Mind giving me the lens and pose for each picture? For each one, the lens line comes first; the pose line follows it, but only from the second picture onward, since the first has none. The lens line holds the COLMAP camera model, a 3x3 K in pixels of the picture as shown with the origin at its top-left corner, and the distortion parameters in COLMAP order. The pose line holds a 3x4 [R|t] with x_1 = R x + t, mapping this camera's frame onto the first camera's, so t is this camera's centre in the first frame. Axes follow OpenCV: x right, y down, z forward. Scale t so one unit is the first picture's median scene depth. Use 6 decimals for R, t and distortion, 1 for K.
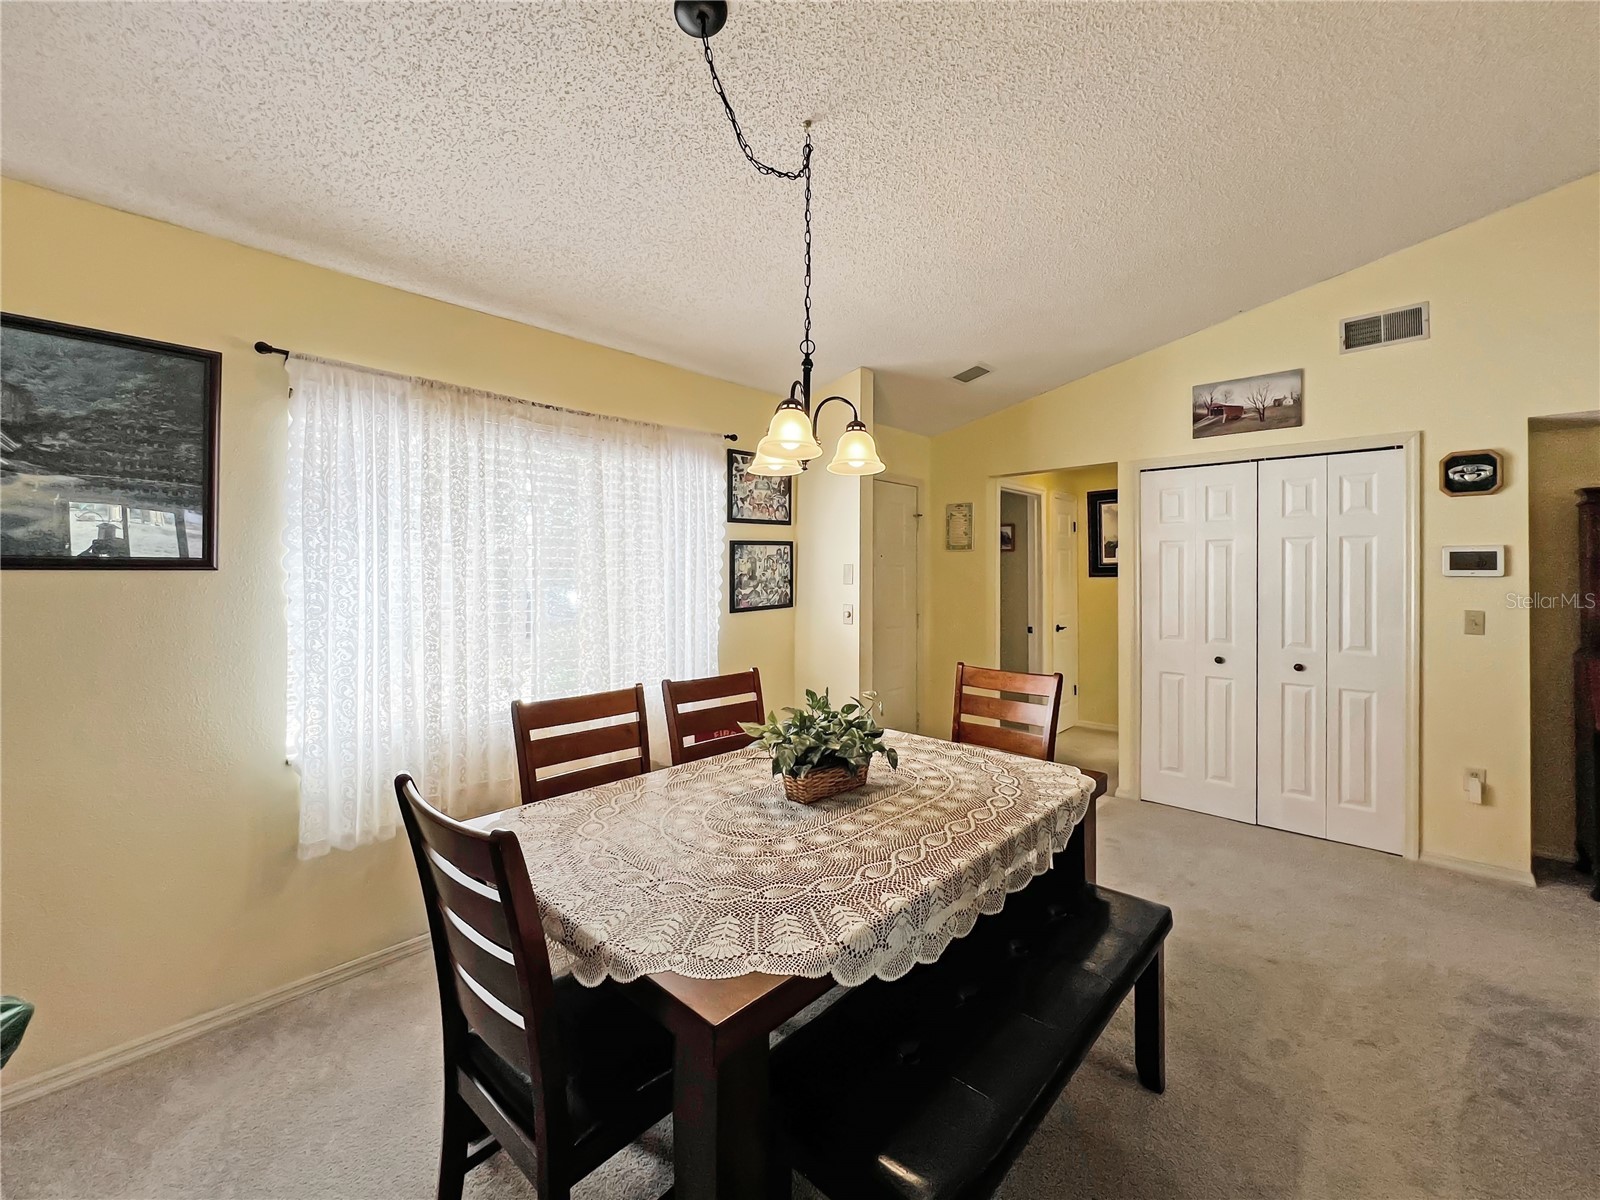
lens RADIAL K [[668.8, 0, 810.7], [0, 668.8, 572.1], [0, 0, 1]] dist [0.001216, 0.000143]
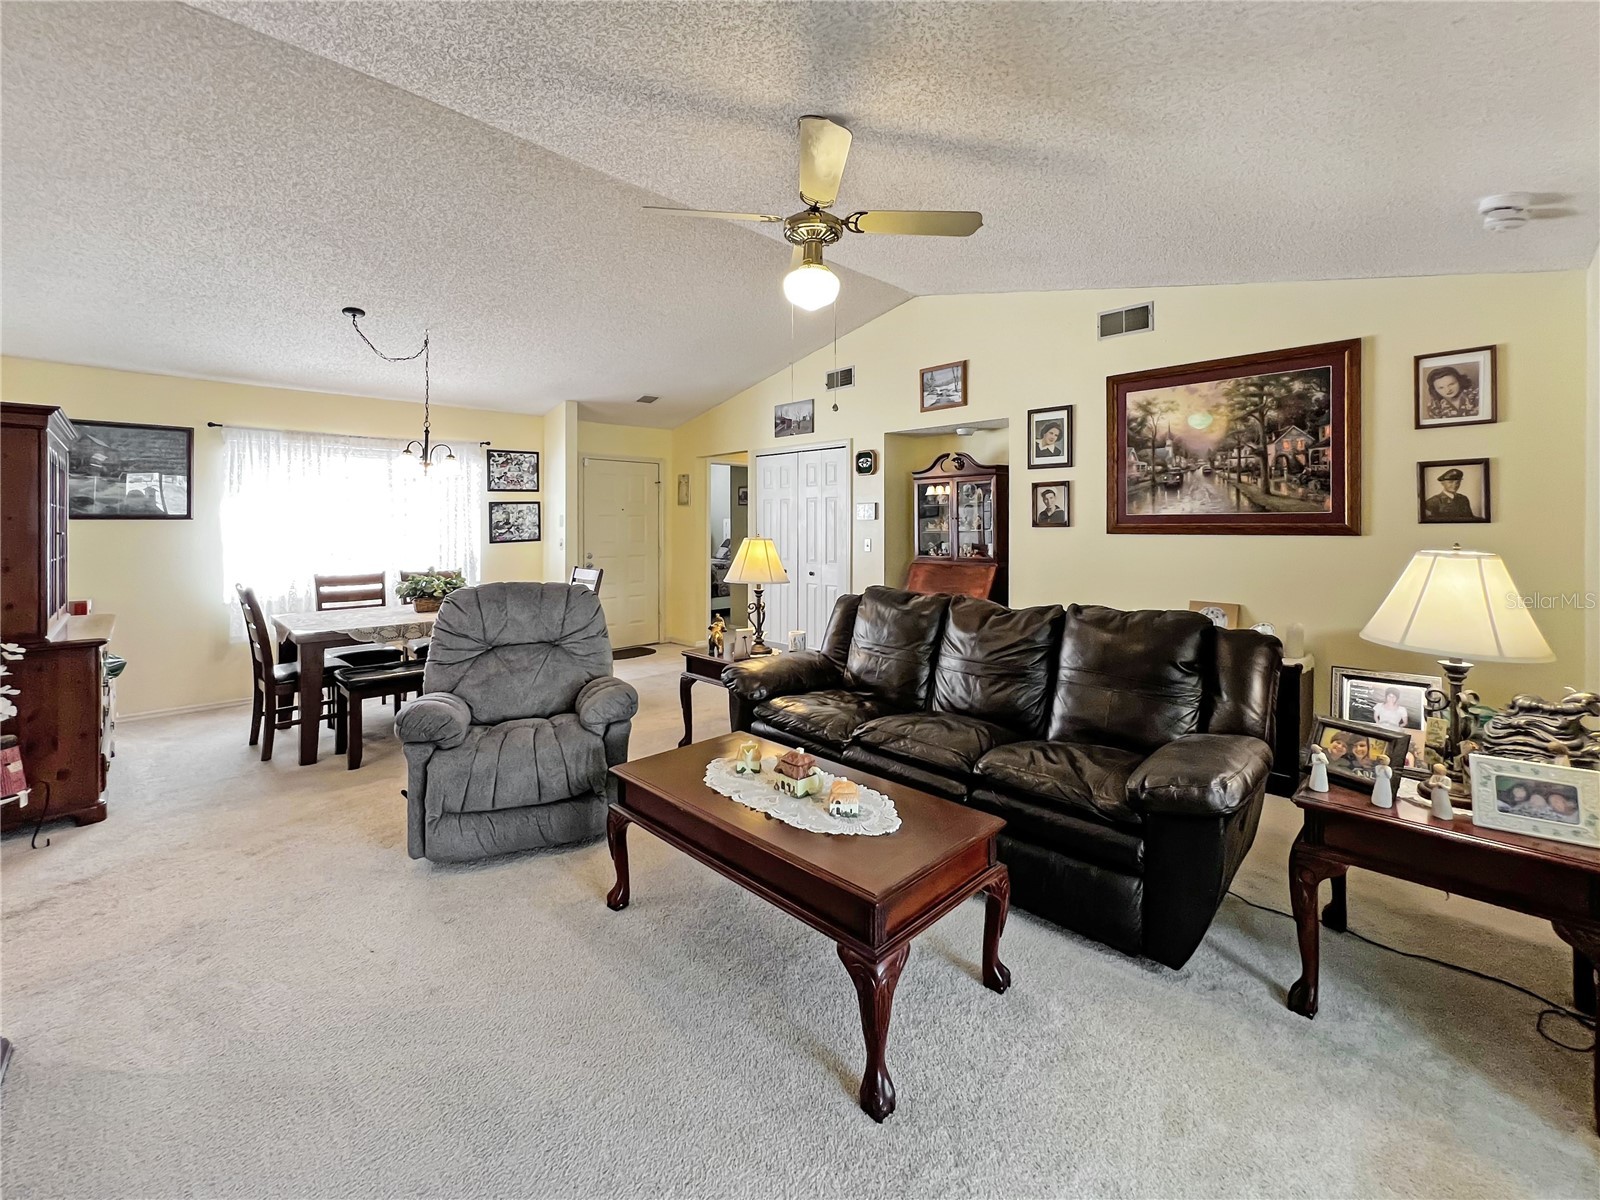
lens RADIAL K [[682.6, 0, 801.6], [0, 682.6, 527.4], [0, 0, 1]] dist [-0.000344, -0.000177]
pose [[0.998831, -0.006437, -0.047913, 0.776681], [0.006749, 0.999957, 0.006345, 0.013087], [0.047870, -0.006661, 0.998831, -0.736360]]
